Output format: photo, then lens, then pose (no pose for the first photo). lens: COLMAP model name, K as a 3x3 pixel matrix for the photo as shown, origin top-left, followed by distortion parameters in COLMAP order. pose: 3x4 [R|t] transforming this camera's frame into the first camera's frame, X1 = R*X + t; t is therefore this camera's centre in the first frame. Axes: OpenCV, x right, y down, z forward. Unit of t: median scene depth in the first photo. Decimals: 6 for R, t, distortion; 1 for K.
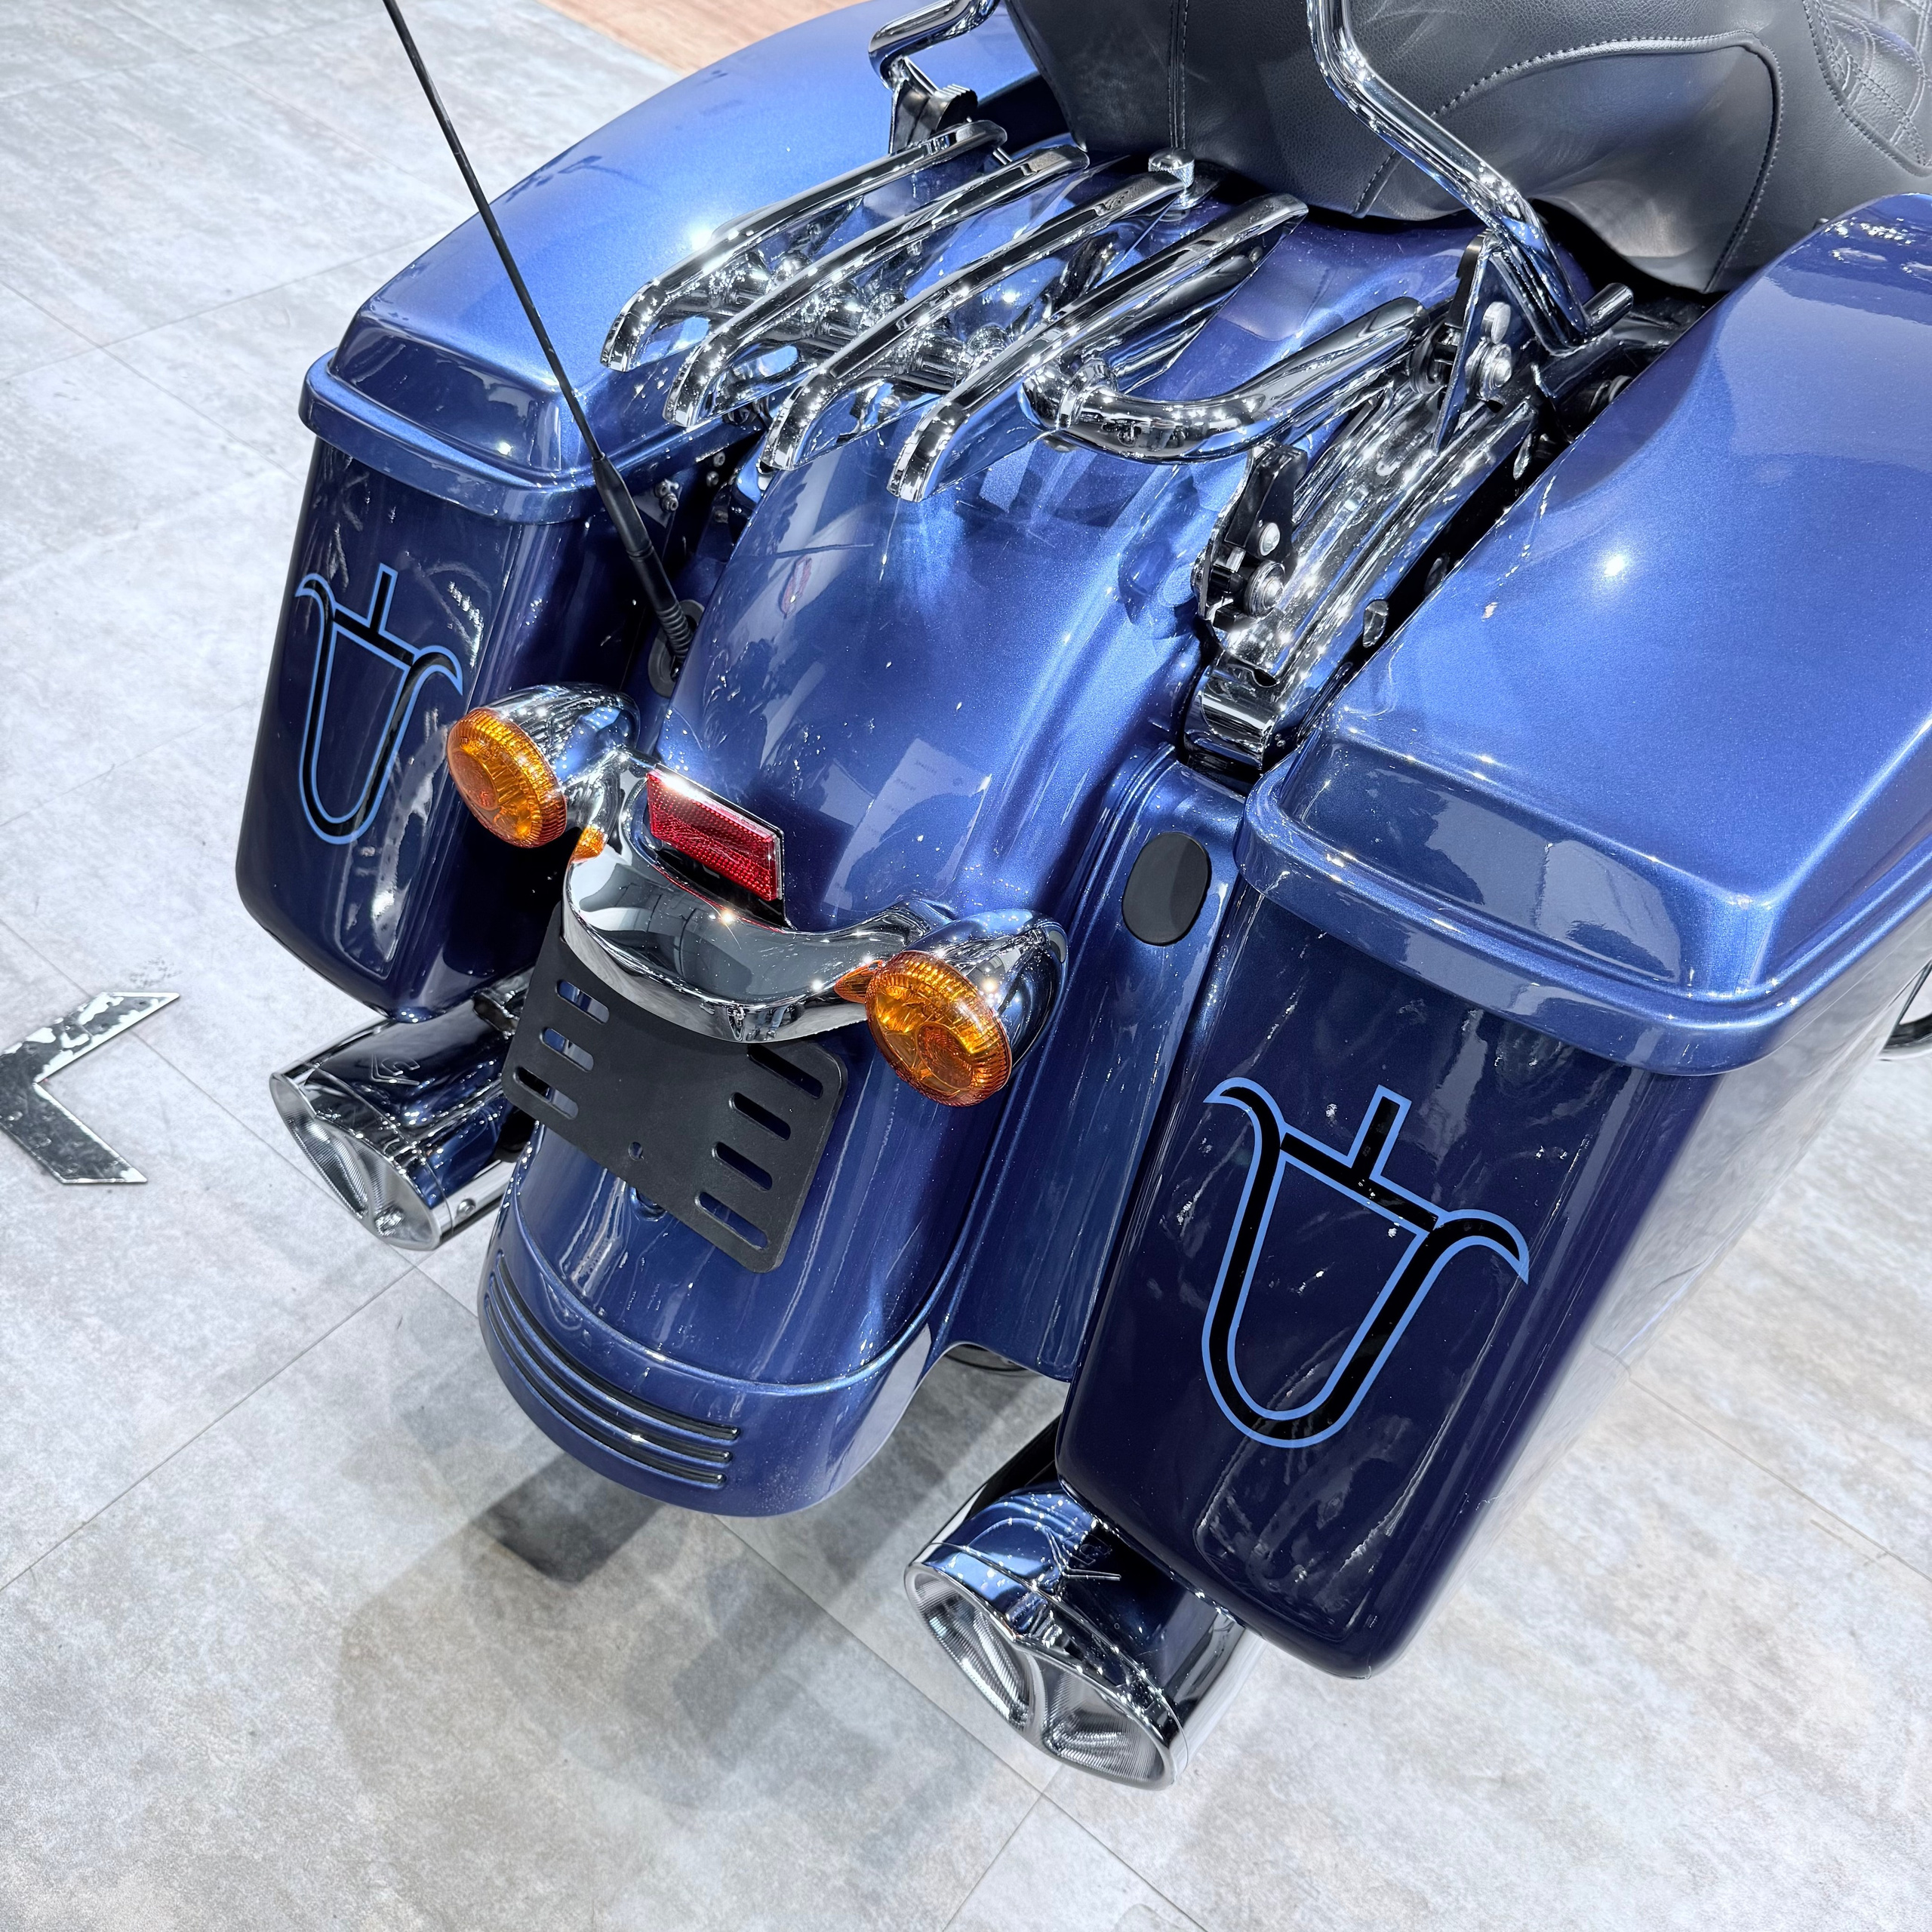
lens RADIAL K [[1802.6, 0, 960.4], [0, 1802.6, 968.3], [0, 0, 1]] dist [0.127510, -0.251237]
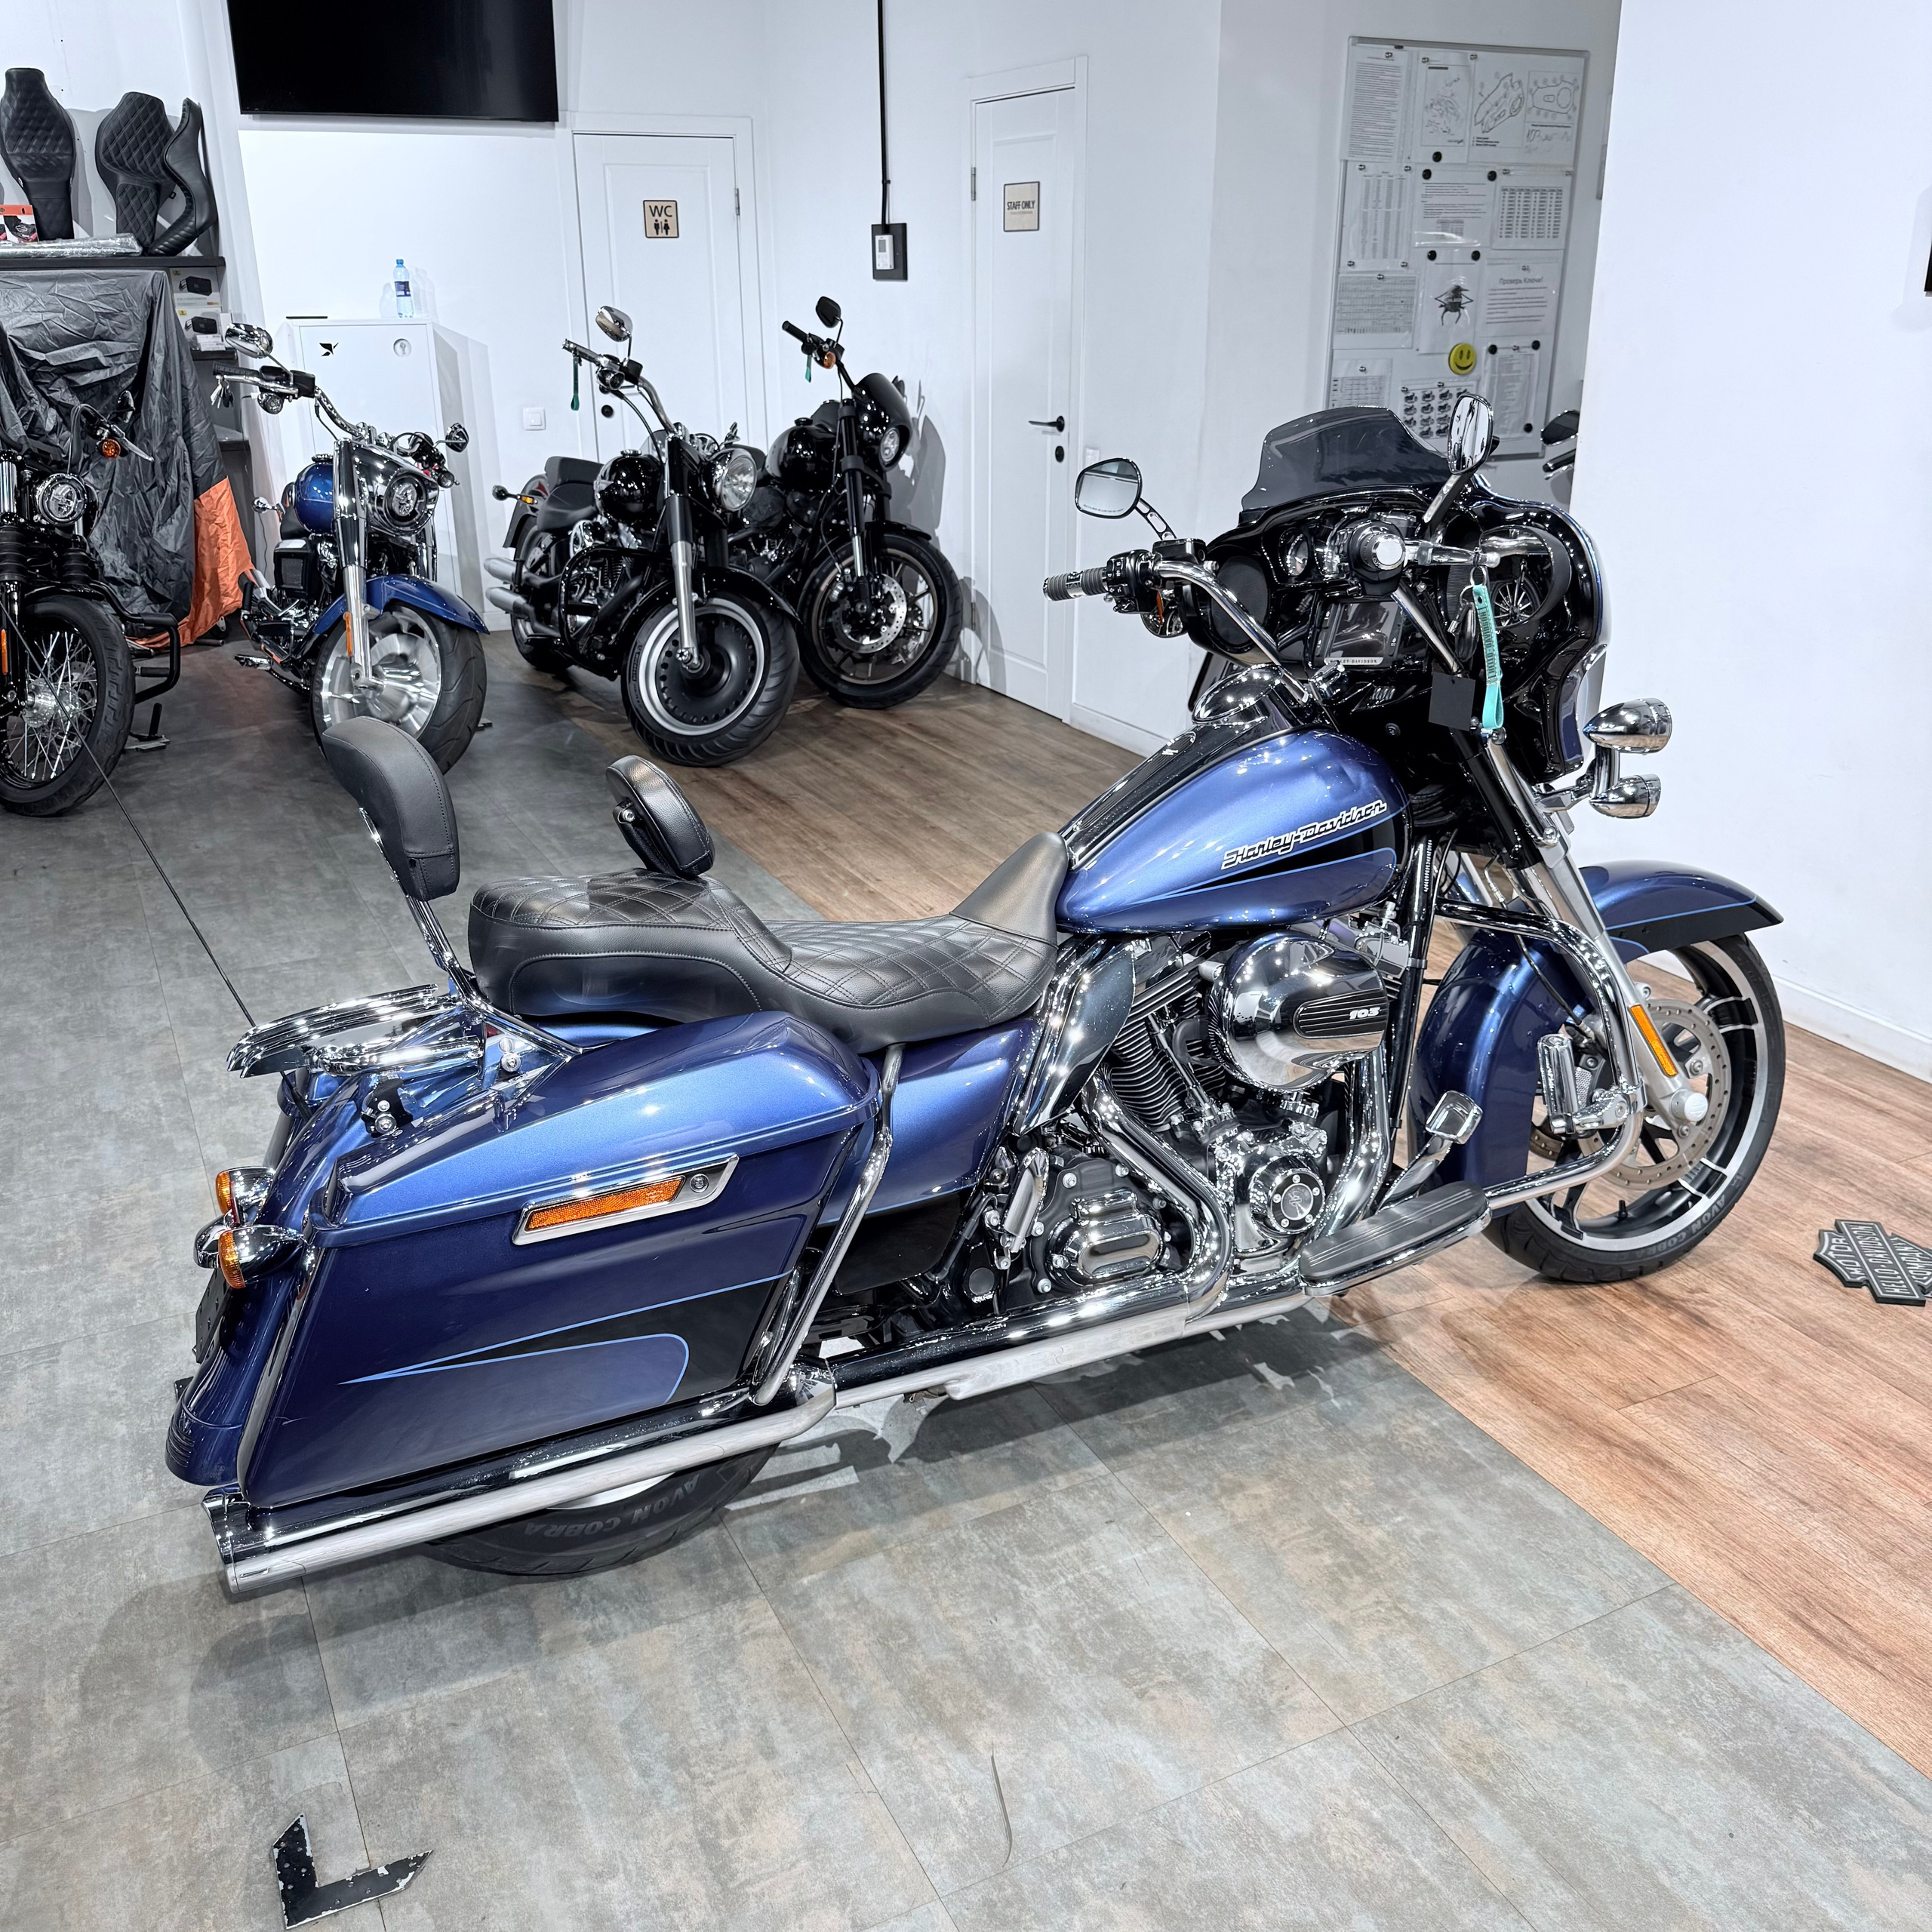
lens RADIAL K [[1796.5, 0, 962.3], [0, 1796.5, 966.3], [0, 0, 1]] dist [0.125942, -0.228132]
pose [[0.879913, -0.009618, -0.475038, 1.792166], [-0.211542, 0.887305, -0.409804, 0.424863], [0.425445, 0.461082, 0.778716, -0.738056]]
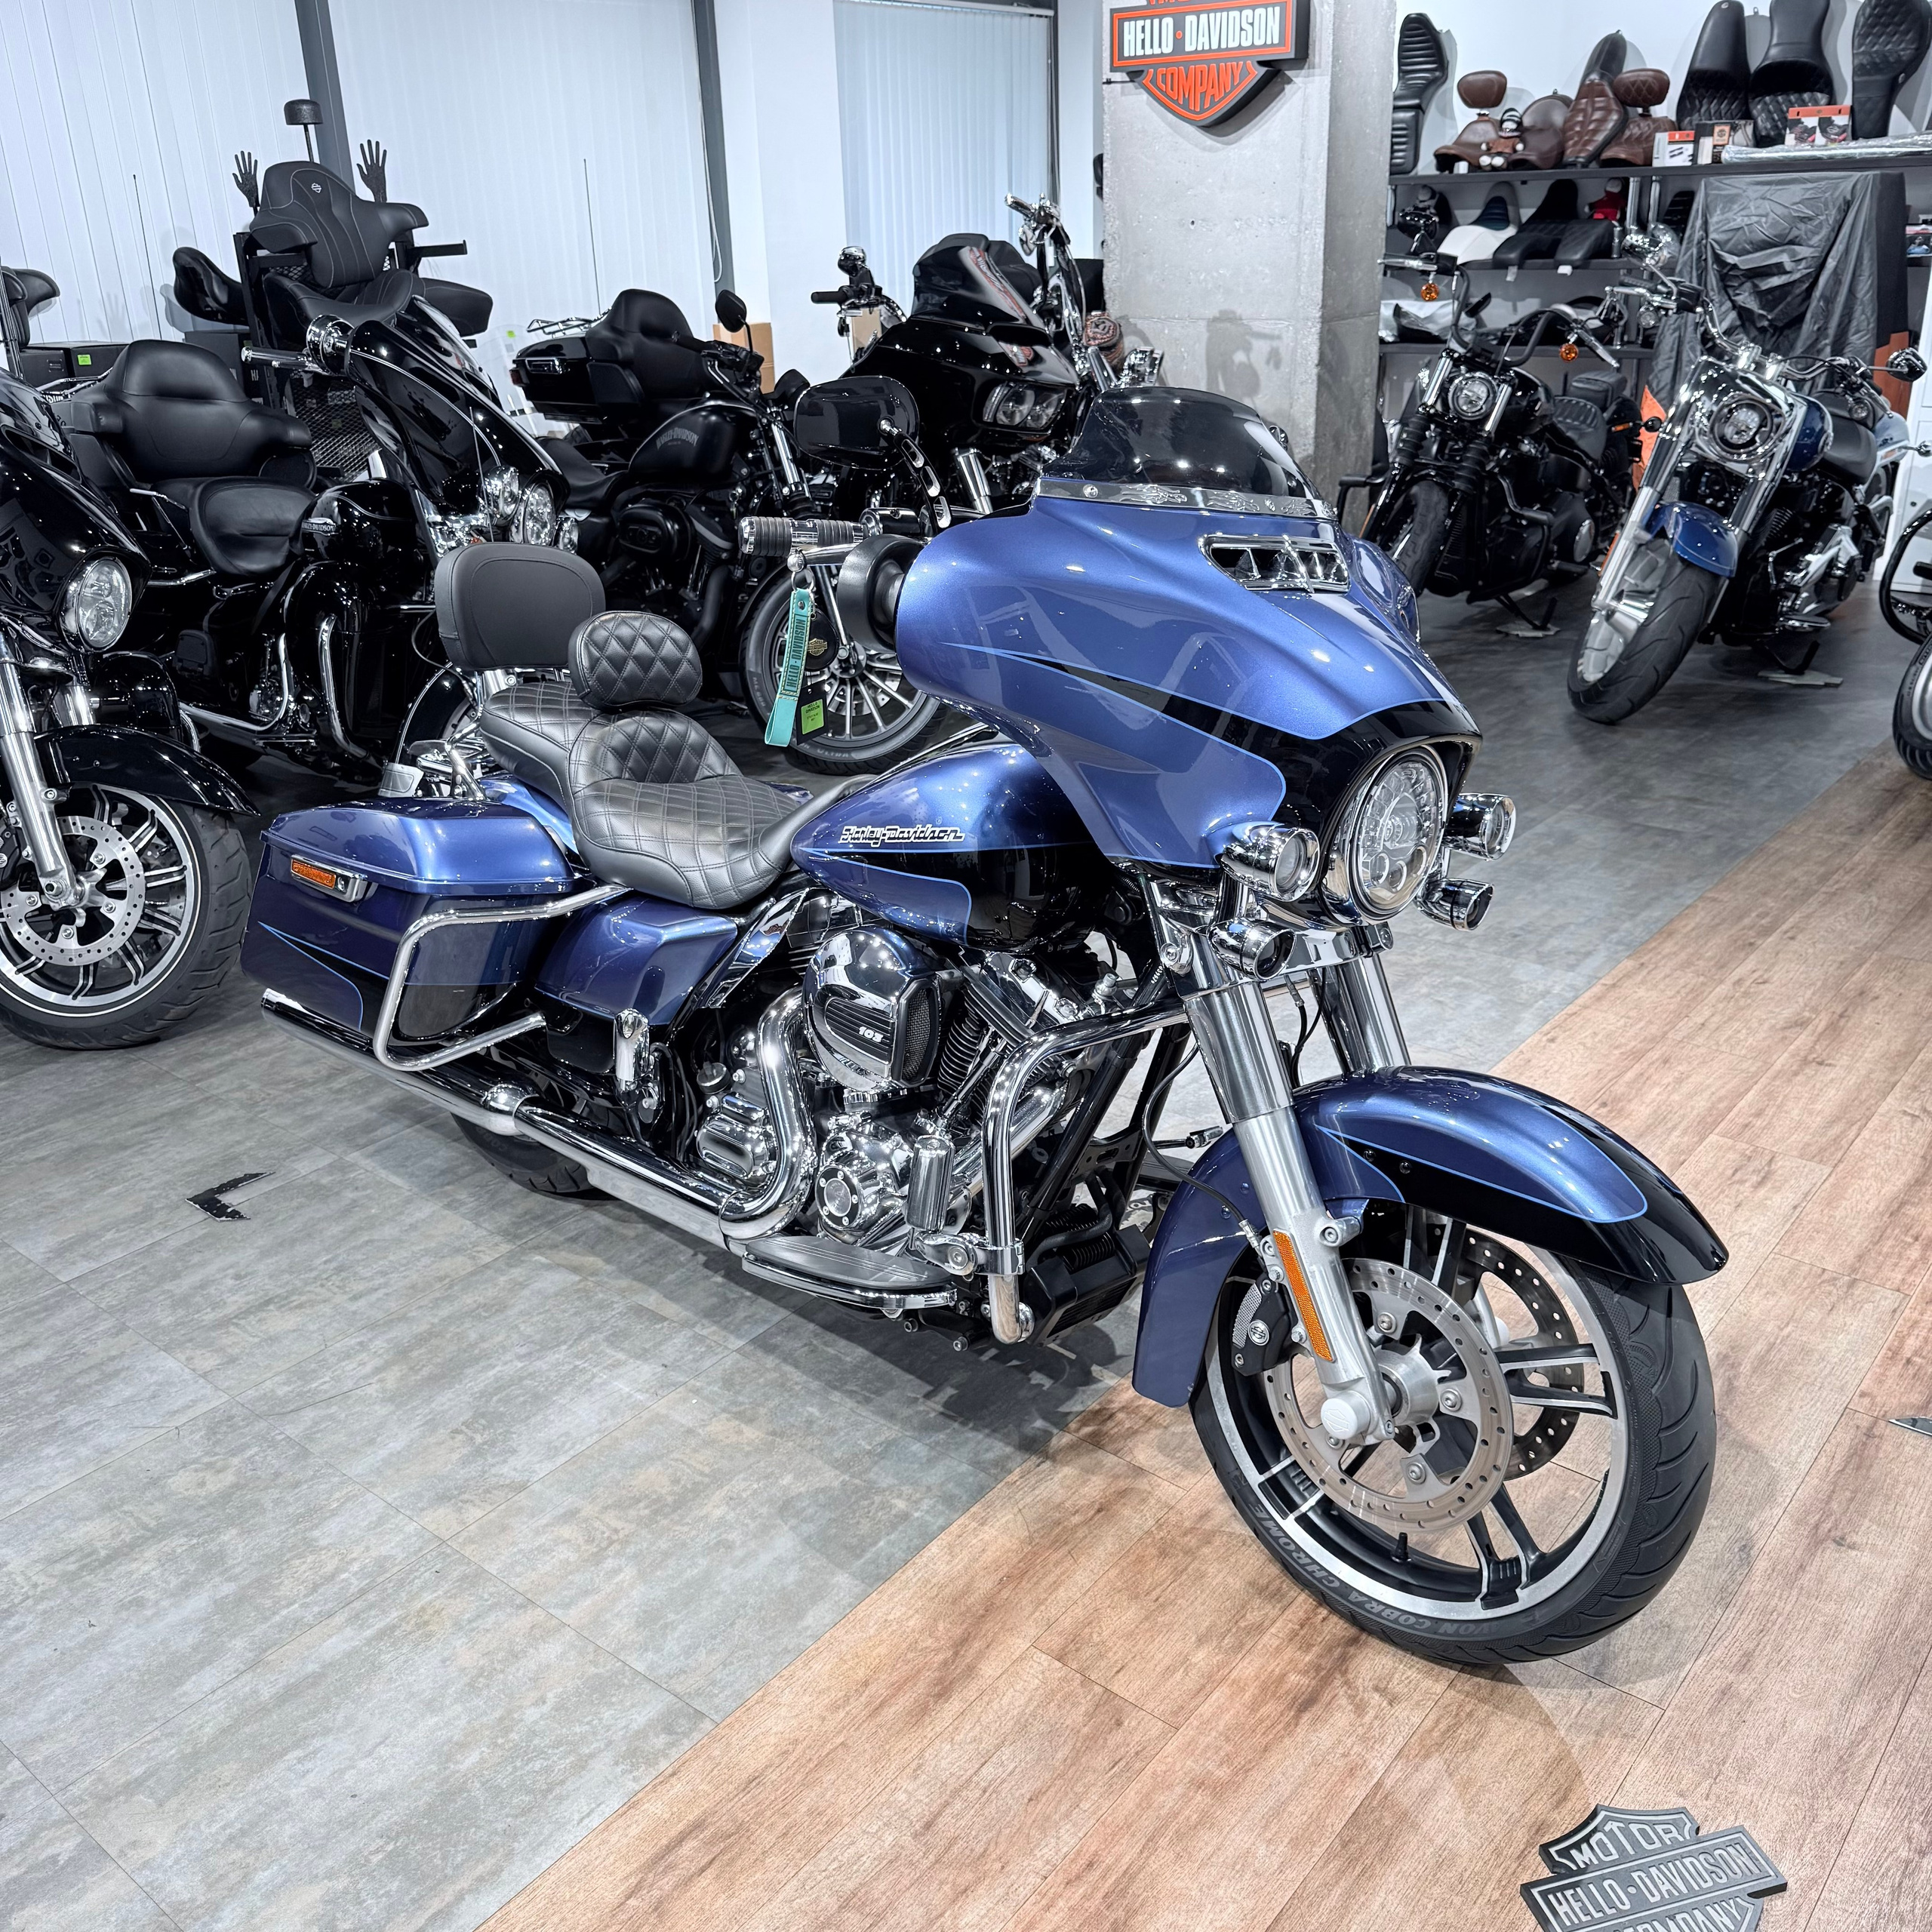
lens RADIAL K [[1801.5, 0, 956.9], [0, 1801.5, 979.1], [0, 0, 1]] dist [0.045208, -0.073283]
pose [[-0.050425, 0.229571, -0.971985, 3.365957], [-0.705017, 0.681148, 0.197454, -1.294628], [0.707396, 0.695222, 0.127504, 1.267476]]
